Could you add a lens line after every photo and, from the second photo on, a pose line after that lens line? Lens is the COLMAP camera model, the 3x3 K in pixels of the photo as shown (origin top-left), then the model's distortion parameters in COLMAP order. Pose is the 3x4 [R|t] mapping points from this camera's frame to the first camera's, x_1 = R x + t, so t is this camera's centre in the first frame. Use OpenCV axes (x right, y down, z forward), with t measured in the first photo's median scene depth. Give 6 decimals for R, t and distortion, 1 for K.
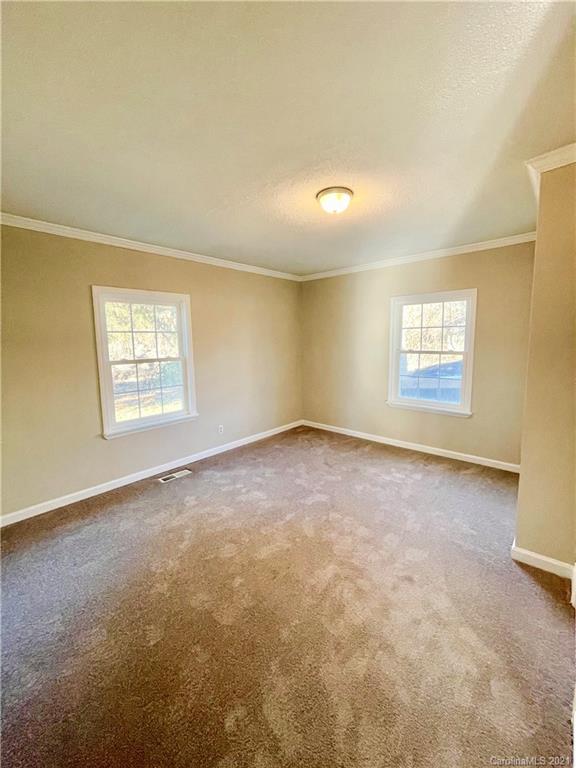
lens RADIAL K [[306.9, 0, 288.3], [0, 306.9, 371.9], [0, 0, 1]] dist [-0.018101, -0.000033]
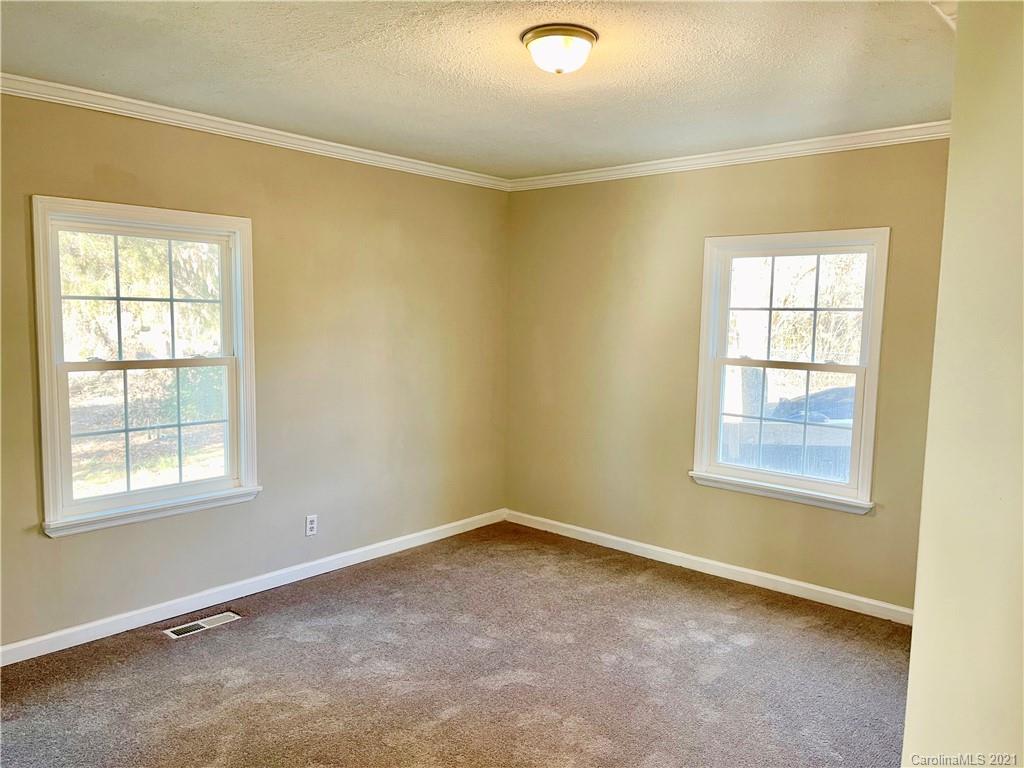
lens RADIAL K [[768.0, 0, 512.0], [0, 768.0, 384.0], [0, 0, 1]] dist [0.003657, 0.000228]
pose [[0.999267, 0.032853, 0.019635, 0.045806], [-0.032594, 0.999379, -0.013352, -0.009124], [-0.020061, 0.012702, 0.999718, -0.131523]]
